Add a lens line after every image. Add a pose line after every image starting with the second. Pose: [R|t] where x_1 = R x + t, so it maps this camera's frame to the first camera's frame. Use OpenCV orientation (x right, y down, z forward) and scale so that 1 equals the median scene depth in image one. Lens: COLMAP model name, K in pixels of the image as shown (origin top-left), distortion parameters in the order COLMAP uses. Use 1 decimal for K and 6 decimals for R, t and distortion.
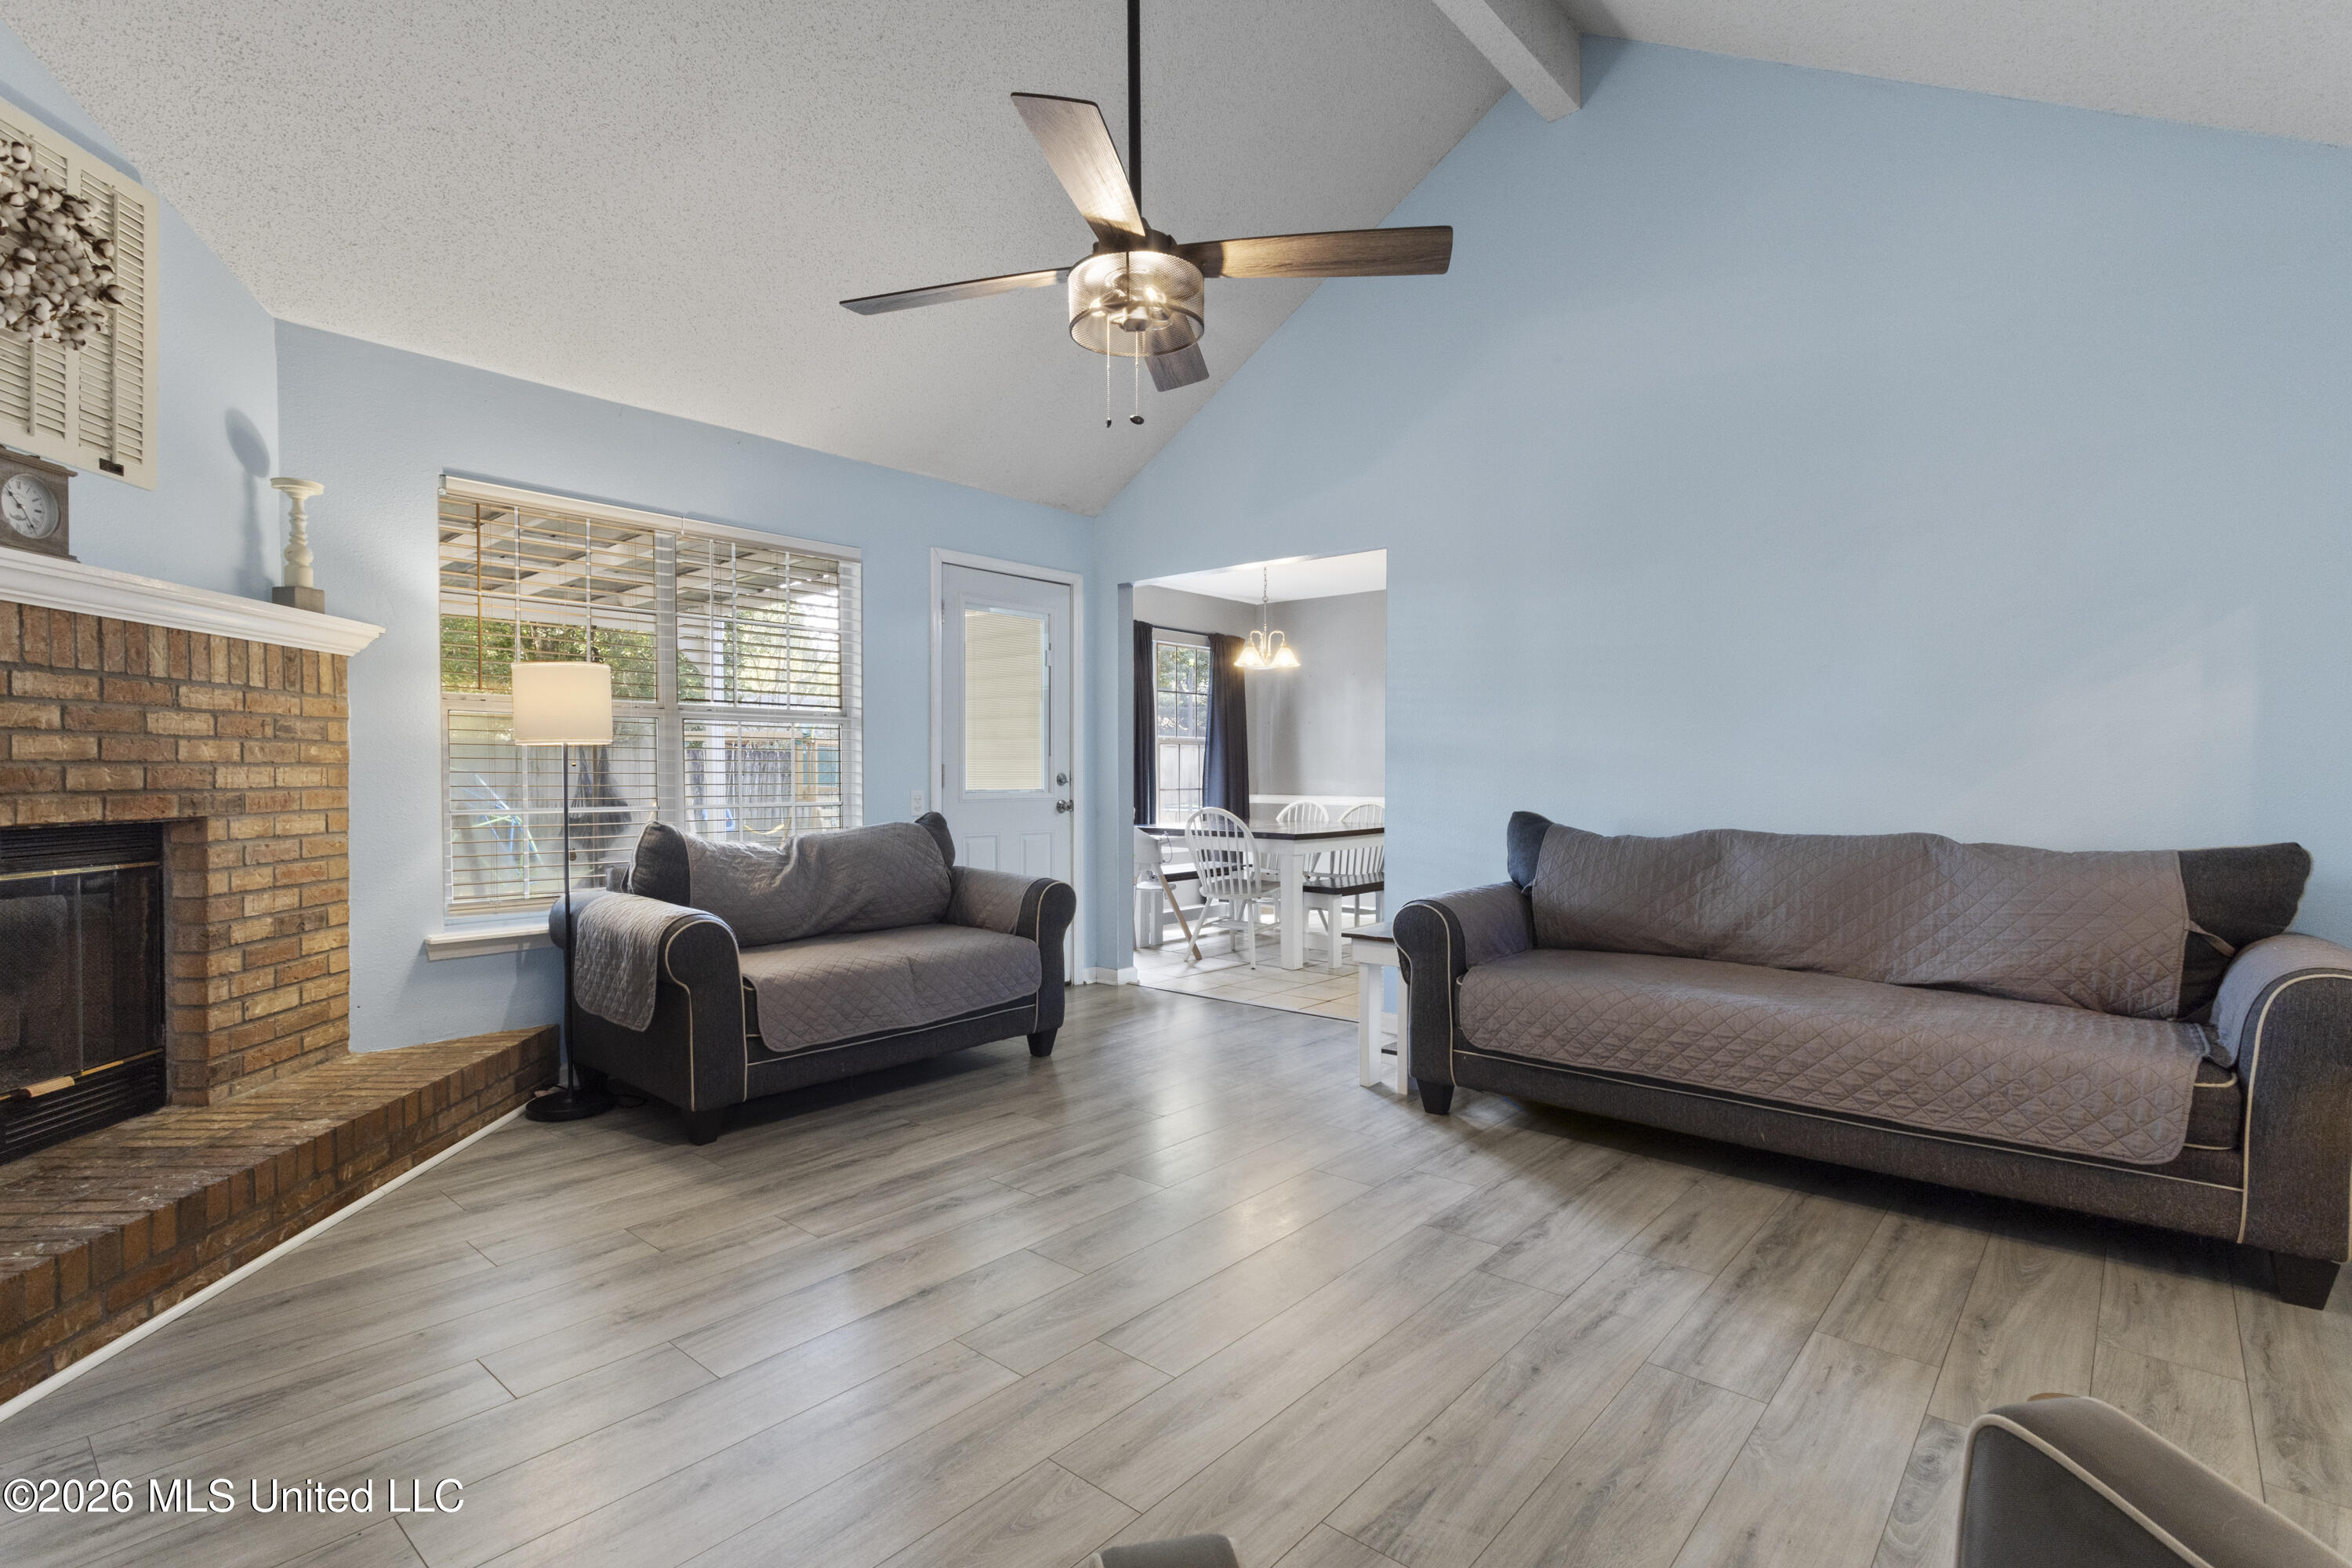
lens RADIAL K [[1113.0, 0, 1173.0], [0, 1113.0, 799.8], [0, 0, 1]] dist [0.001135, 0.000294]
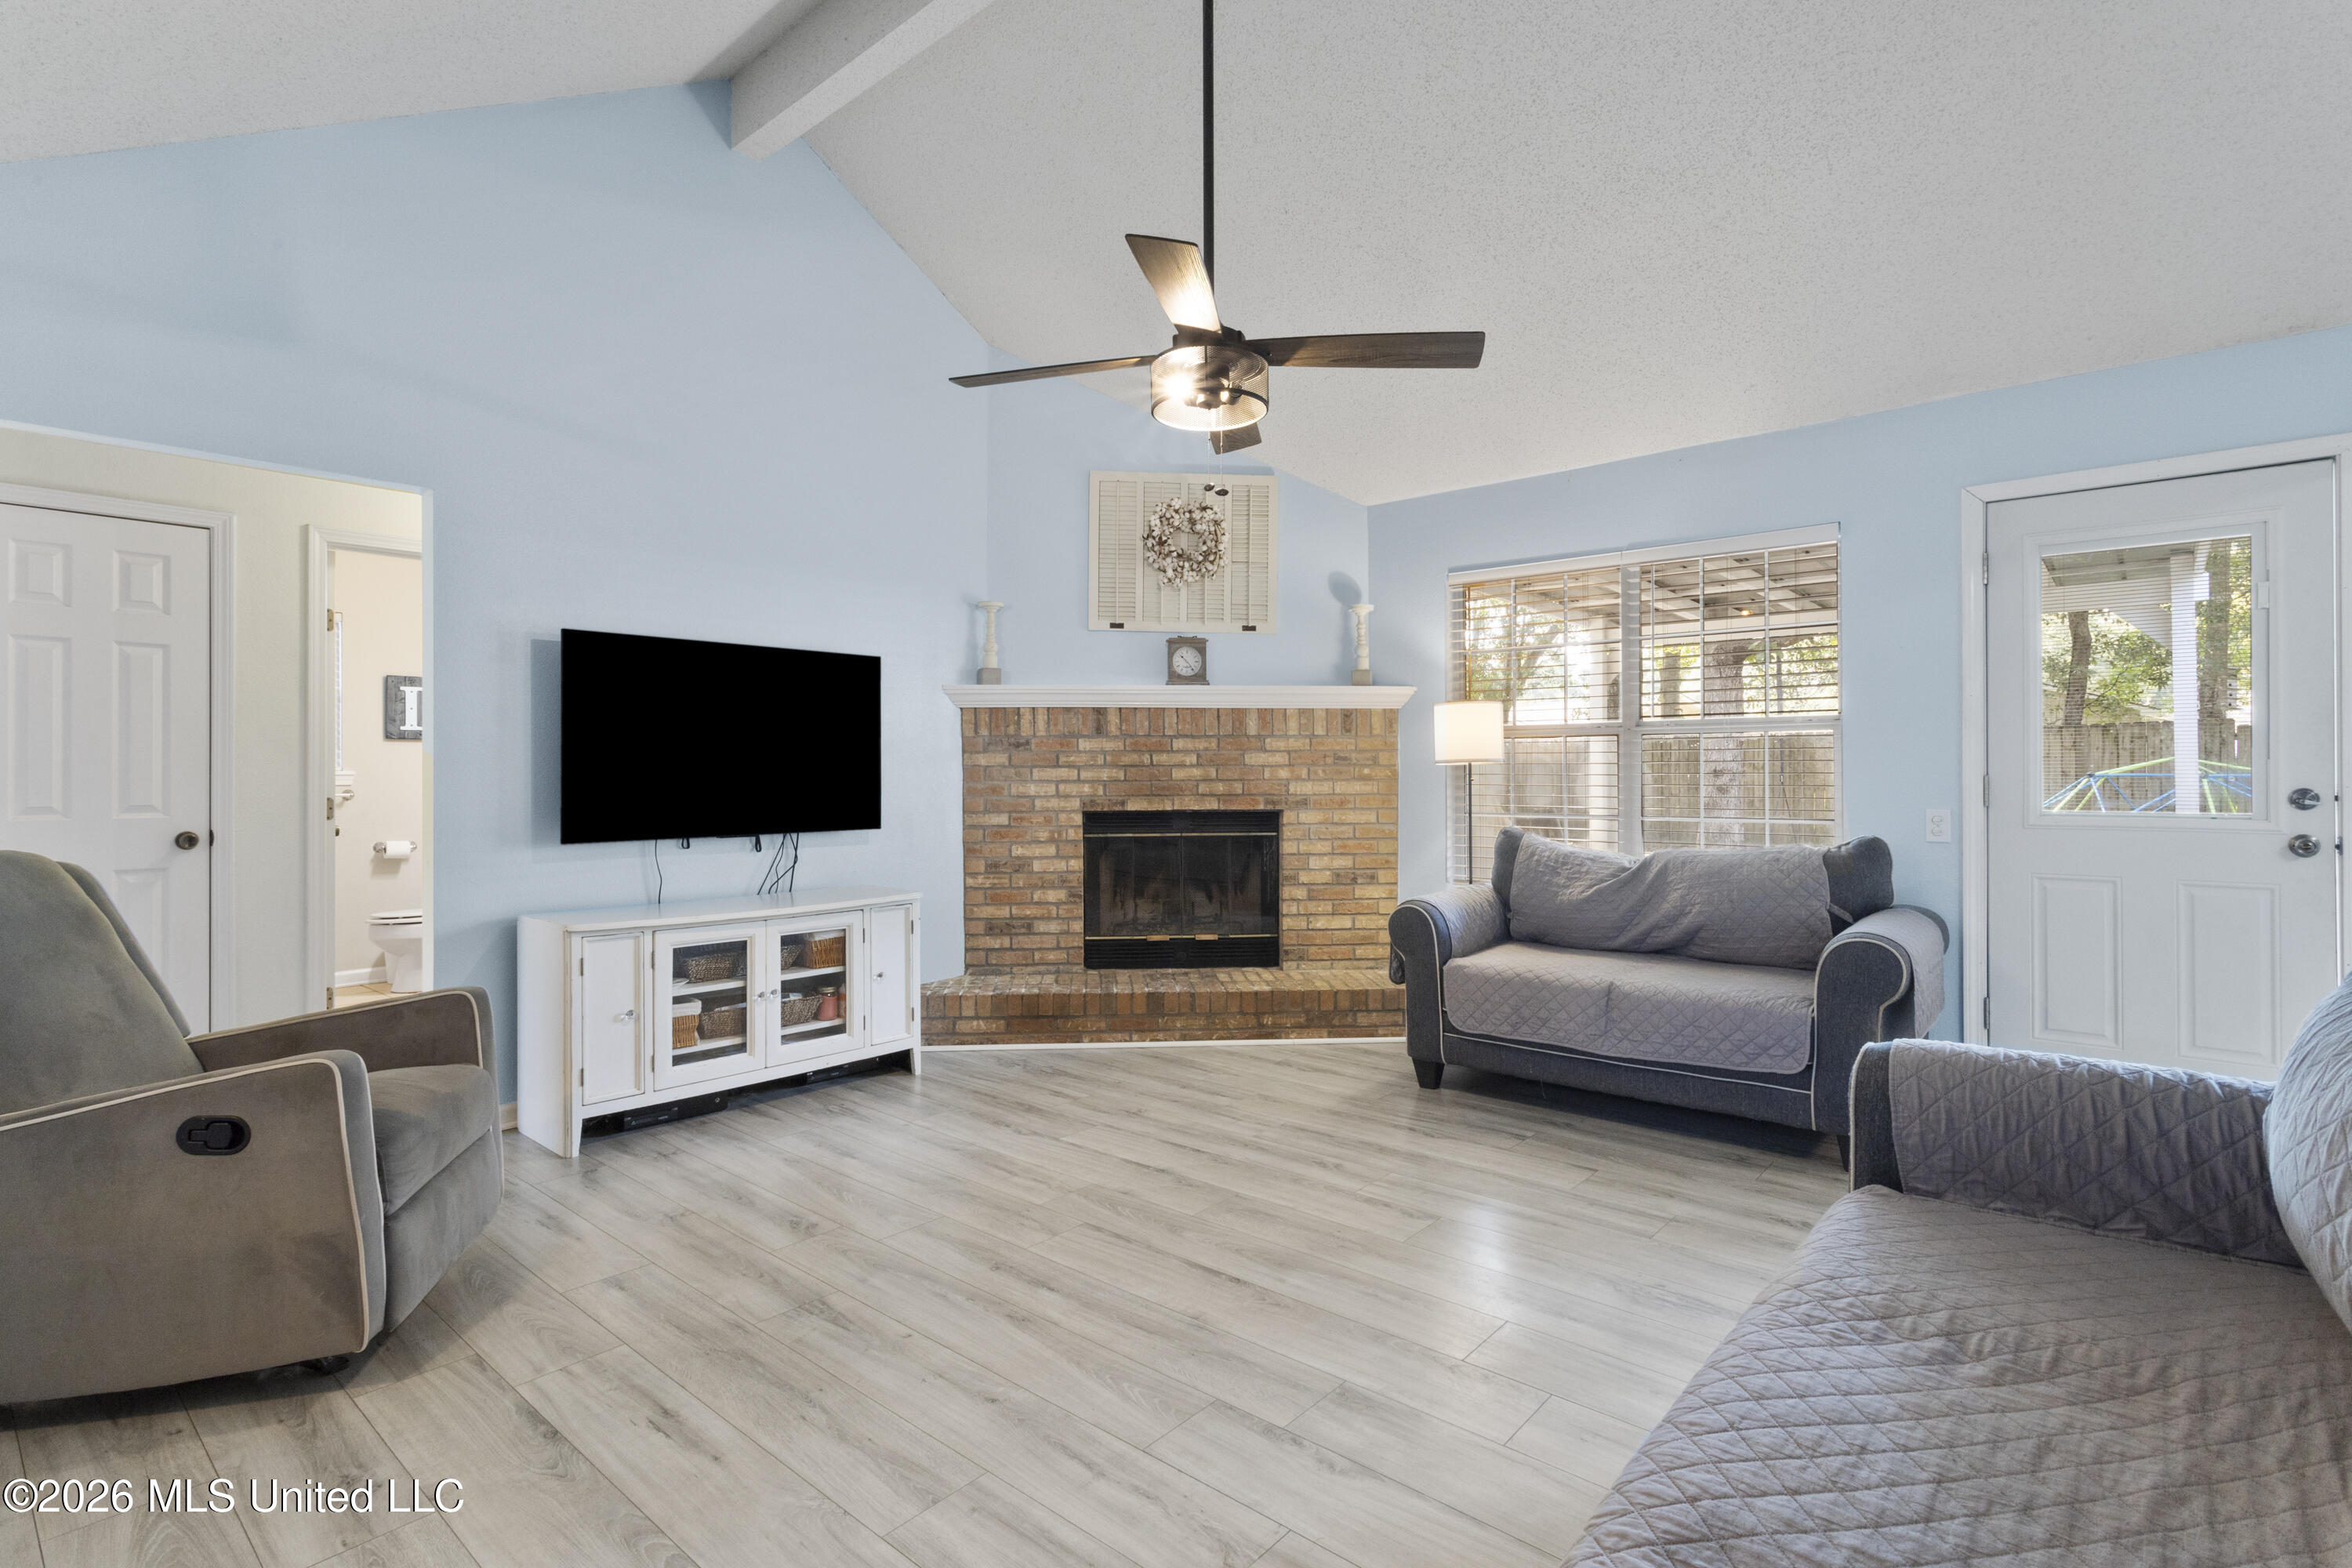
lens RADIAL K [[1117.9, 0, 1168.6], [0, 1117.9, 770.2], [0, 0, 1]] dist [-0.000736, 0.000300]
pose [[0.002322, -0.004527, -0.999987, 0.953281], [-0.020099, 0.999788, -0.004573, -0.037026], [0.999795, 0.020110, 0.002230, 0.819699]]
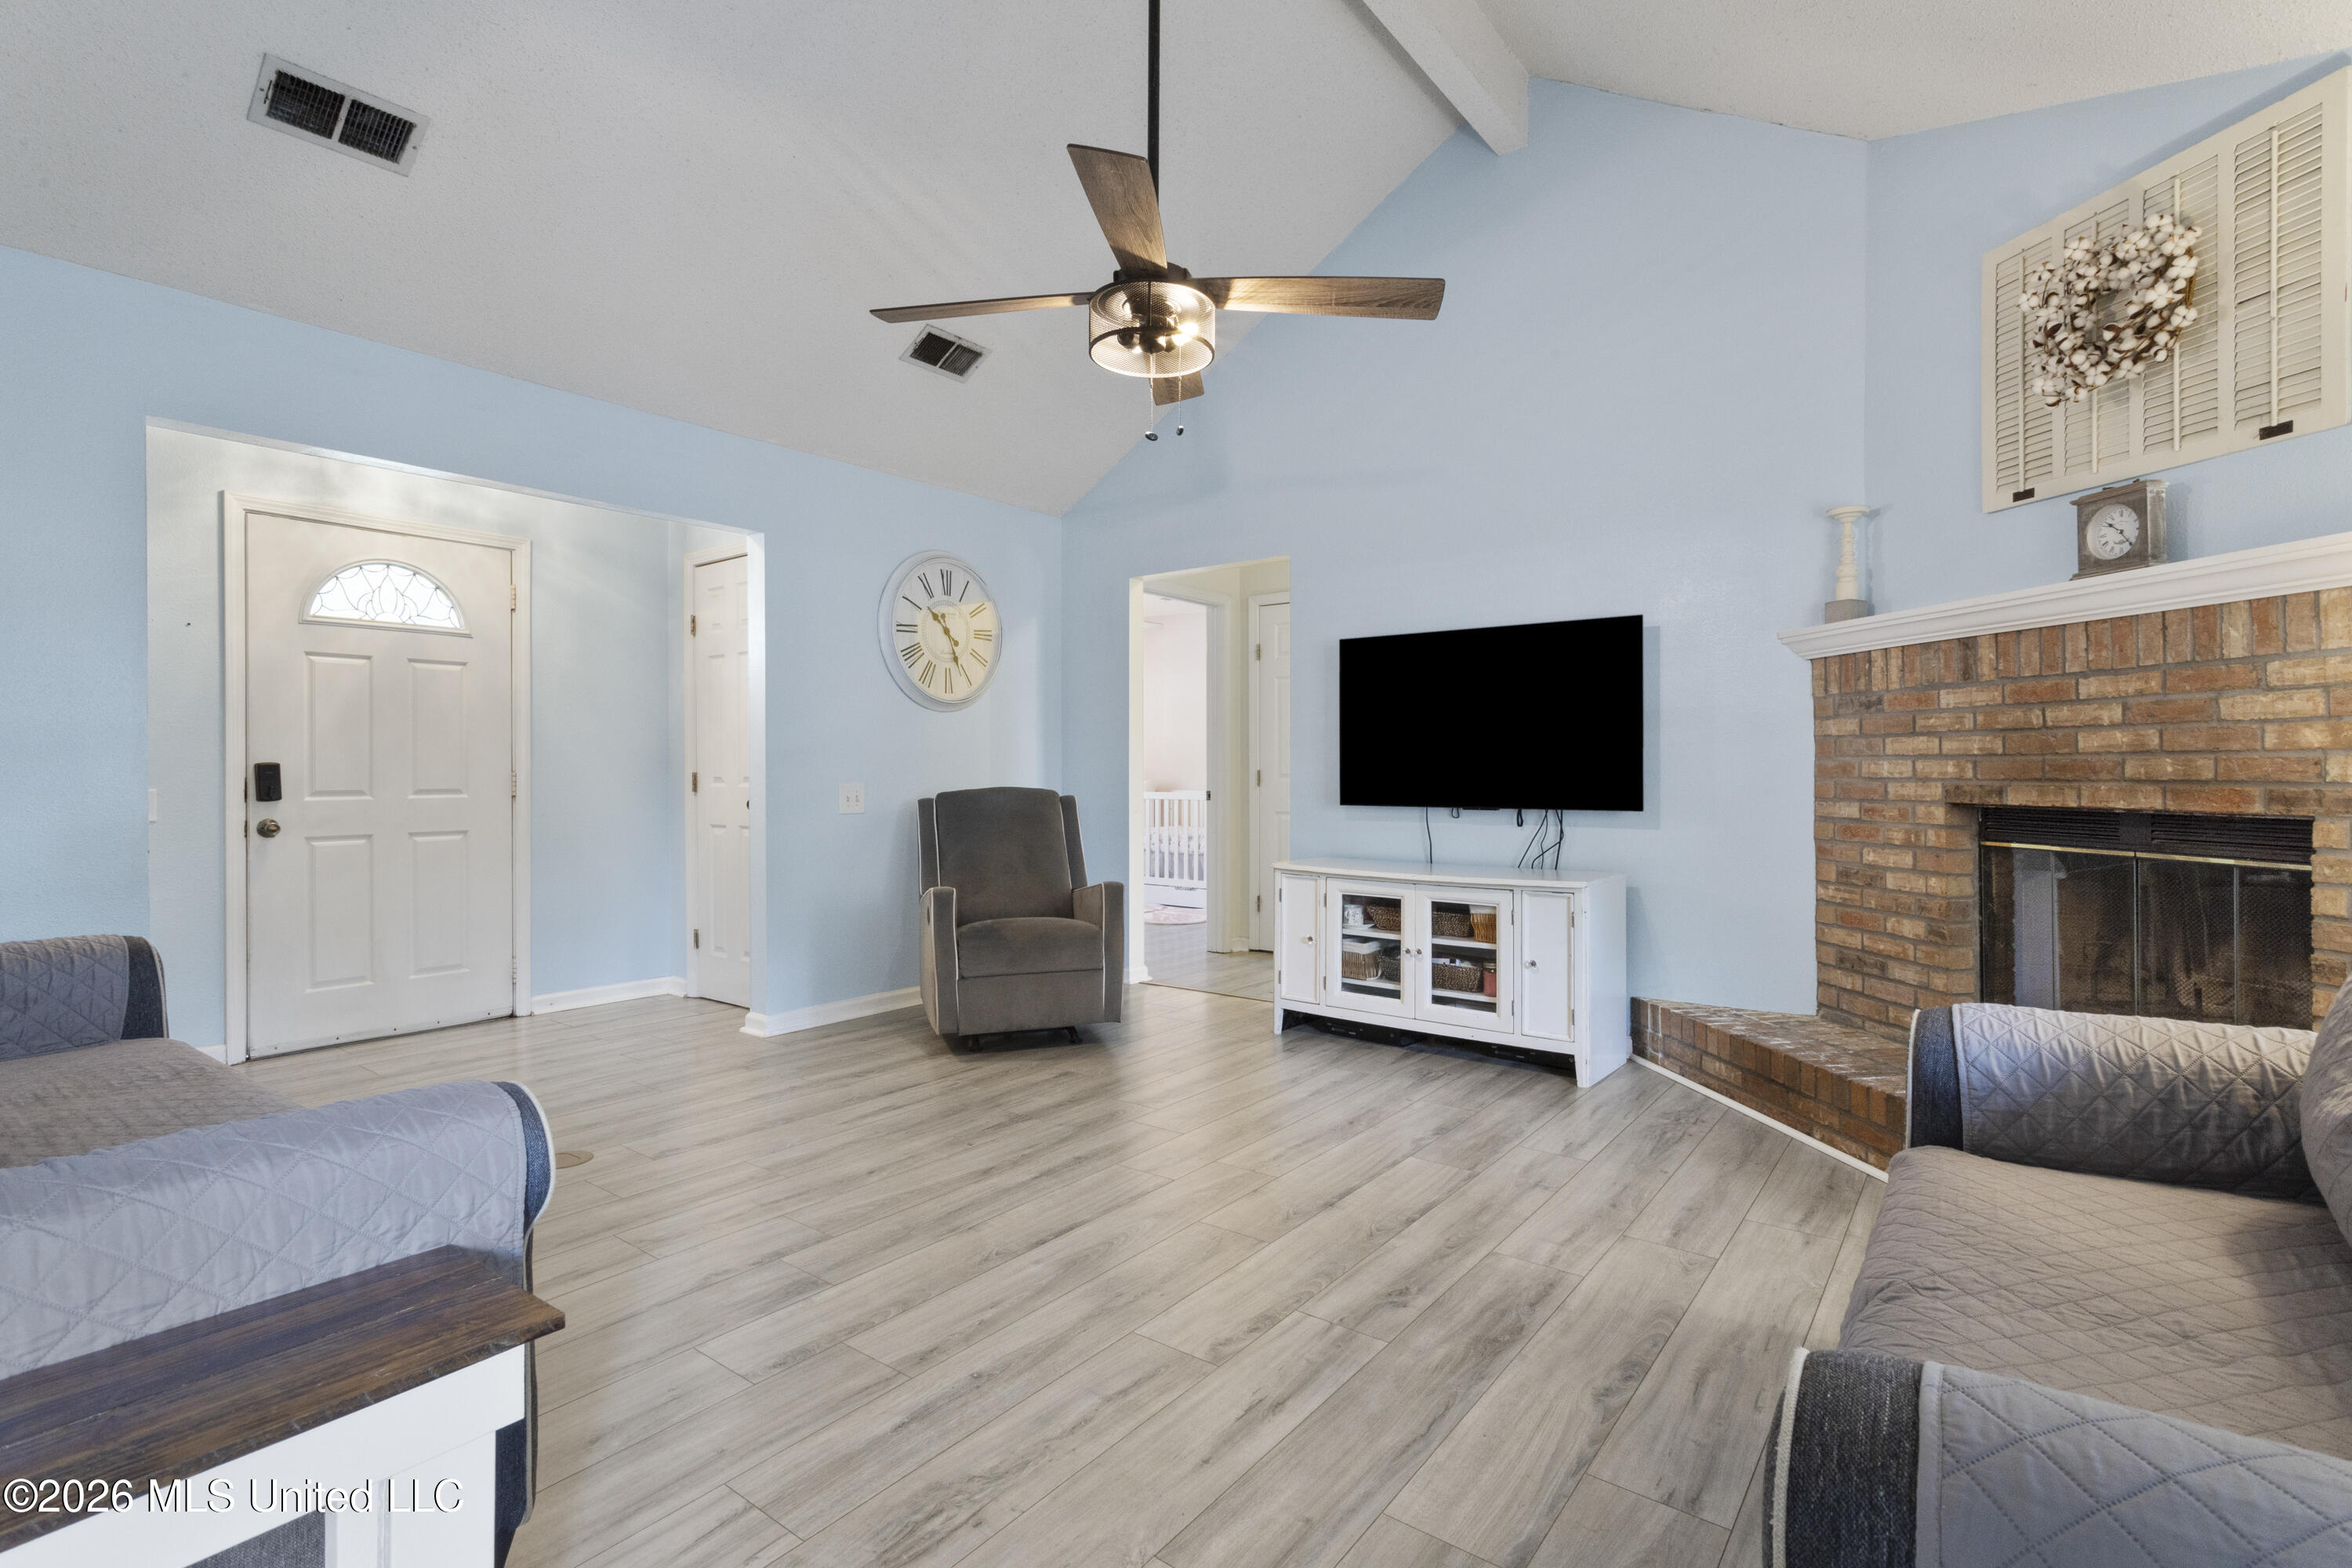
lens RADIAL K [[1105.9, 0, 1178.8], [0, 1105.9, 772.1], [0, 0, 1]] dist [0.003571, 0.000126]
pose [[-0.997546, 0.003113, -0.069941, 0.014216], [0.001167, 0.999612, 0.027842, -0.041021], [0.070001, 0.027692, -0.997163, 1.770222]]
